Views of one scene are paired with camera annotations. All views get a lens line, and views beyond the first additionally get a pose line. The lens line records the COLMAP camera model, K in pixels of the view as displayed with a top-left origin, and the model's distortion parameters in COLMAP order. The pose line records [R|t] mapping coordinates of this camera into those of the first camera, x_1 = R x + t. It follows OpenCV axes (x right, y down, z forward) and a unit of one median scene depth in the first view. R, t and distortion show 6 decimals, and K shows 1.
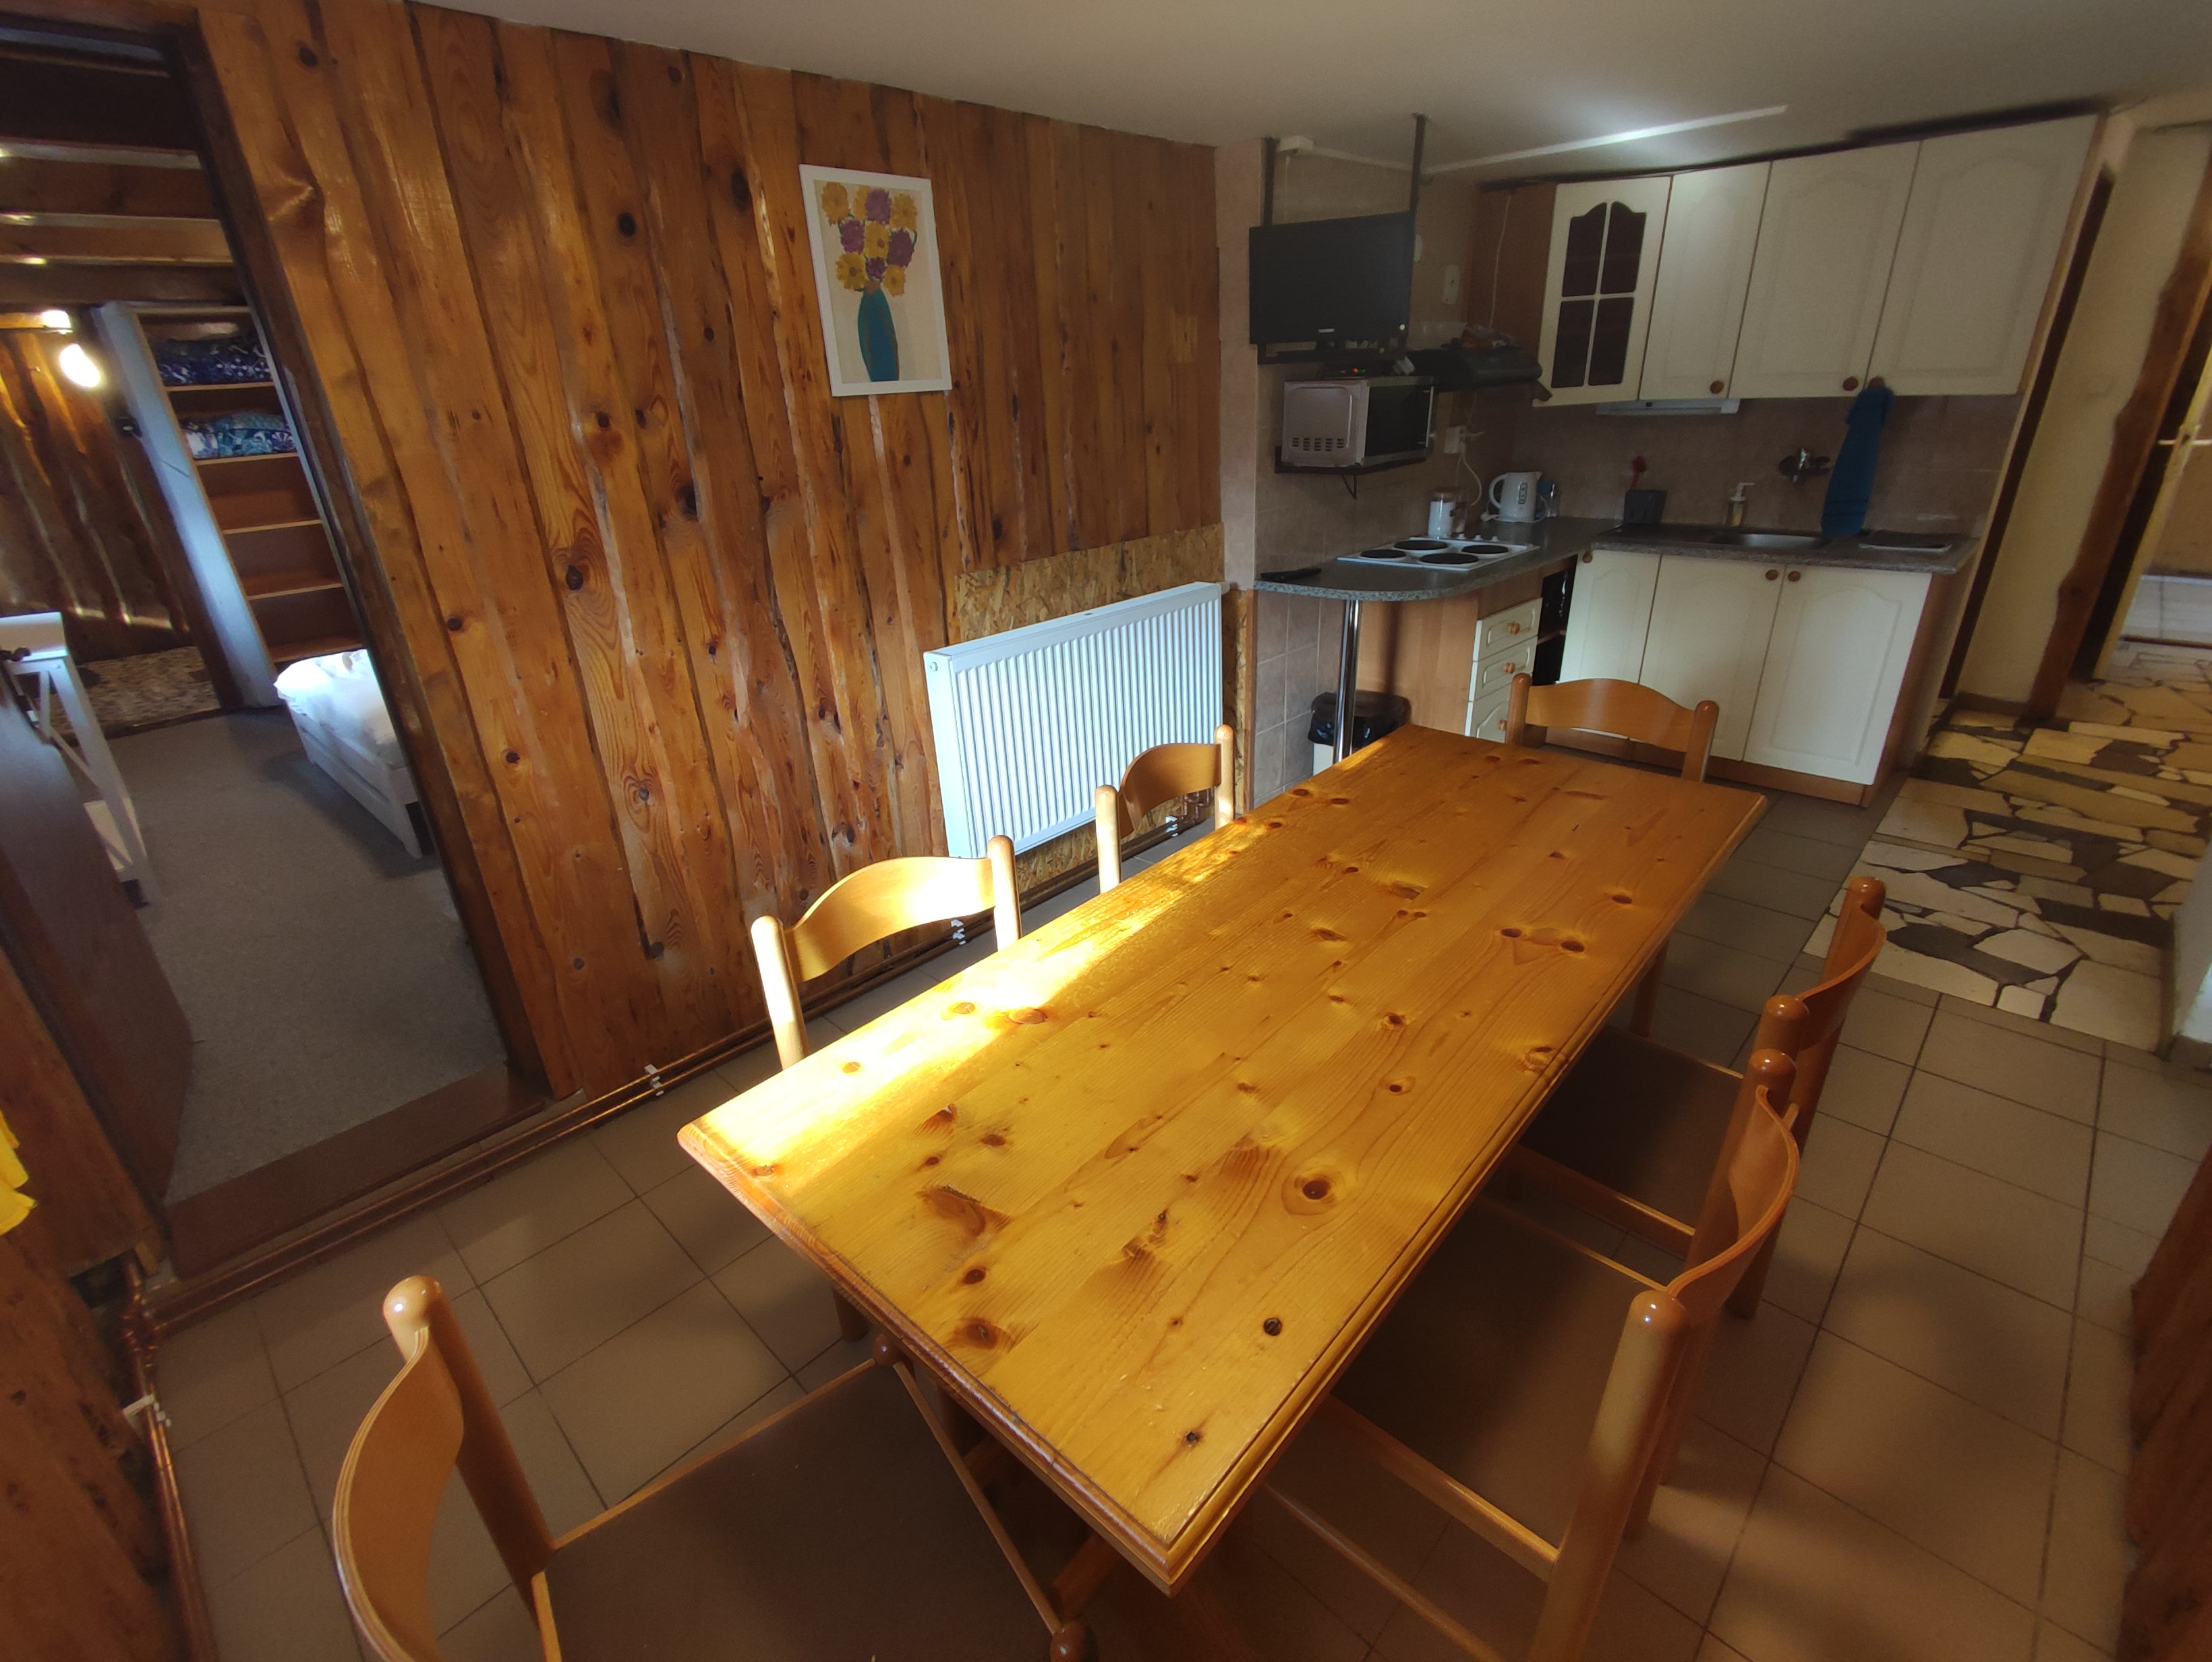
lens RADIAL K [[1011.6, 0, 1102.3], [0, 1011.6, 831.4], [0, 0, 1]] dist [-0.002771, -0.001065]
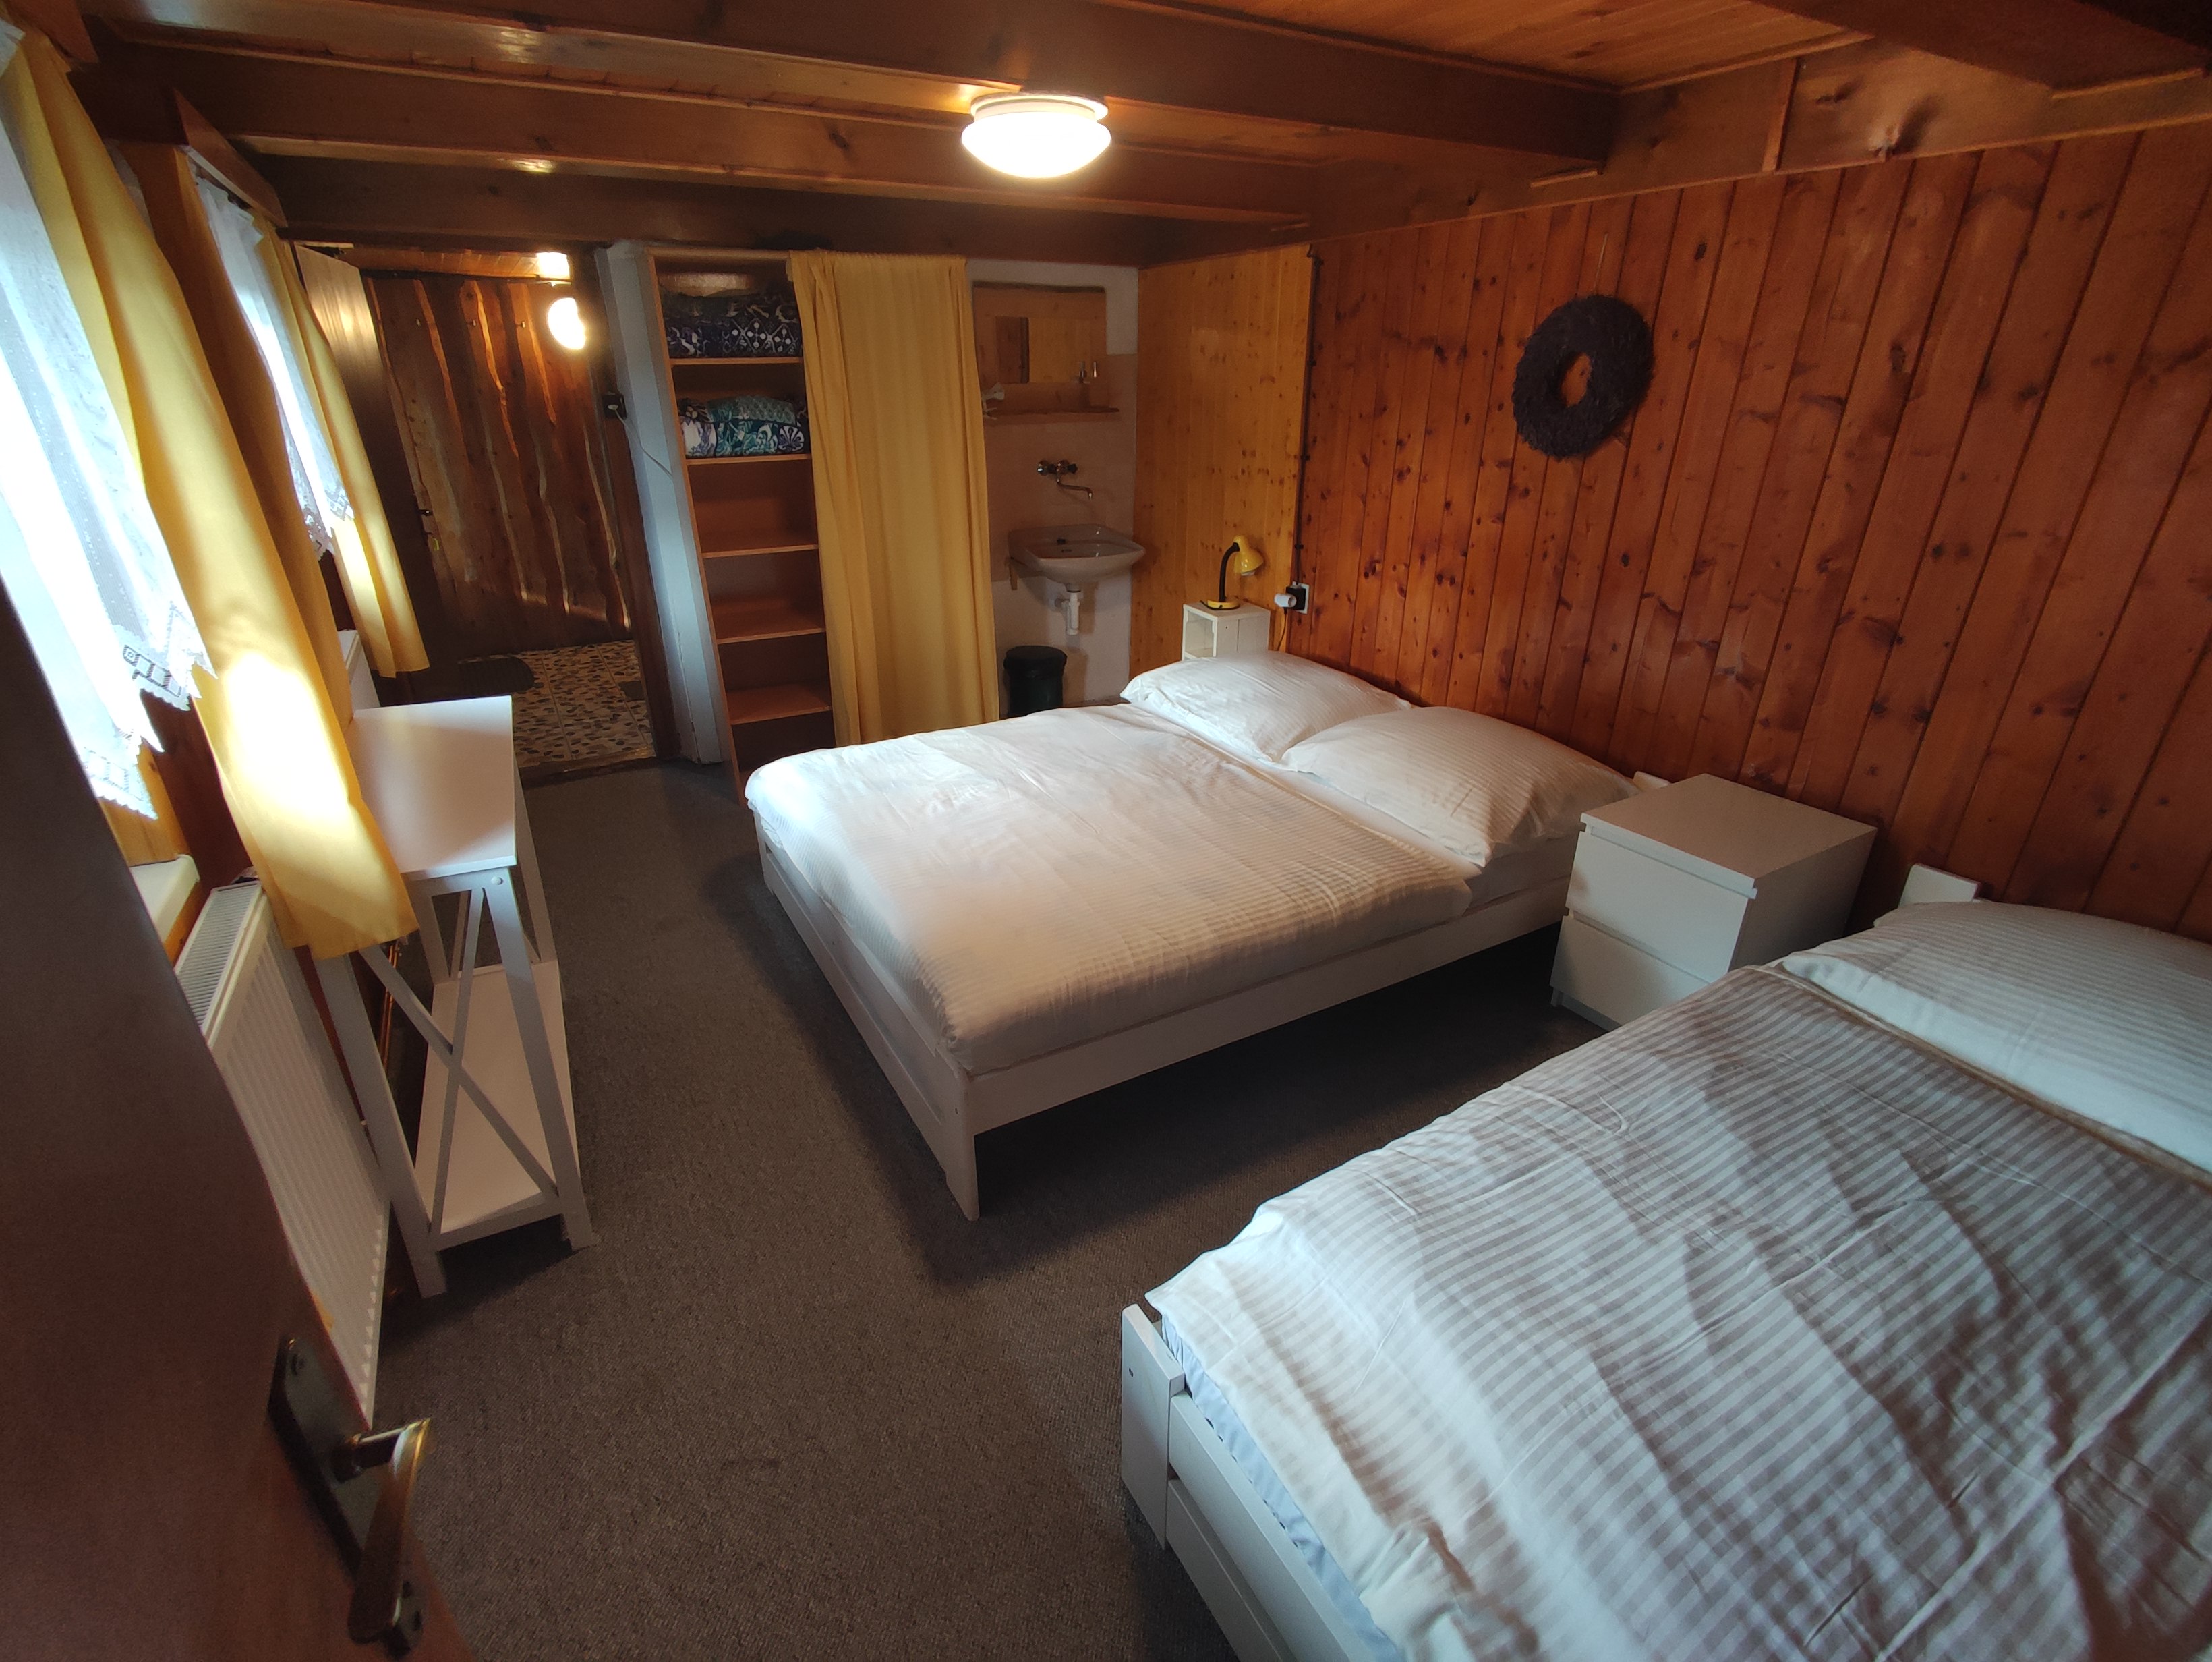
lens RADIAL K [[1011.6, 0, 1105.1], [0, 1011.6, 832.6], [0, 0, 1]] dist [-0.002771, -0.001065]
pose [[0.958837, 0.157084, -0.236550, -0.366459], [-0.154700, 0.987544, 0.028726, -0.156915], [0.238116, 0.009050, 0.971194, 0.335157]]
